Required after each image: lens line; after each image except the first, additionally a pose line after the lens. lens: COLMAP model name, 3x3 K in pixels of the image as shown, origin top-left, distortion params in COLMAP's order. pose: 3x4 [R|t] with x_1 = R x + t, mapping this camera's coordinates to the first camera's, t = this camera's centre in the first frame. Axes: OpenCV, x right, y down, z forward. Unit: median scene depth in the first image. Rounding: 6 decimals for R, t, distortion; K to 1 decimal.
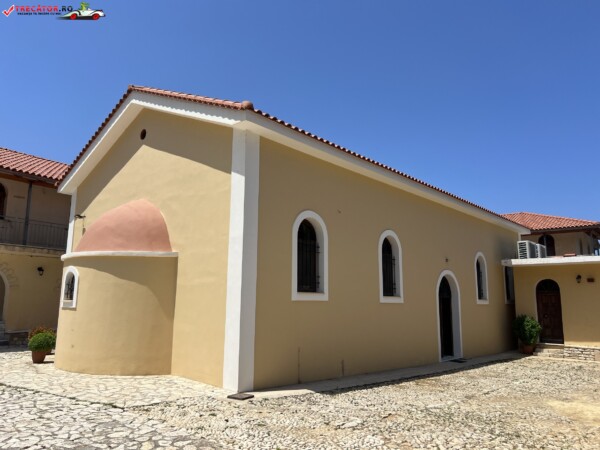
lens RADIAL K [[461.5, 0, 297.2], [0, 461.5, 221.8], [0, 0, 1]] dist [0.048445, -0.063100]
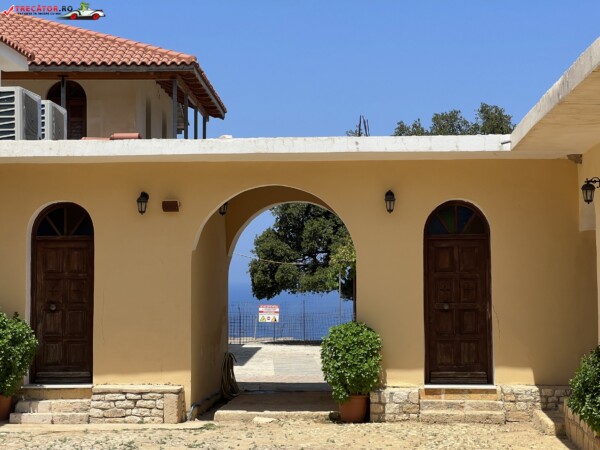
lens RADIAL K [[1331.2, 0, 299.6], [0, 1331.2, 223.8], [0, 0, 1]] dist [0.153382, 0.000000]
pose [[0.784337, 0.010134, 0.620252, 0.059917], [-0.095601, 0.989896, 0.104719, 0.019234], [-0.612924, -0.141432, 0.777381, 0.121156]]
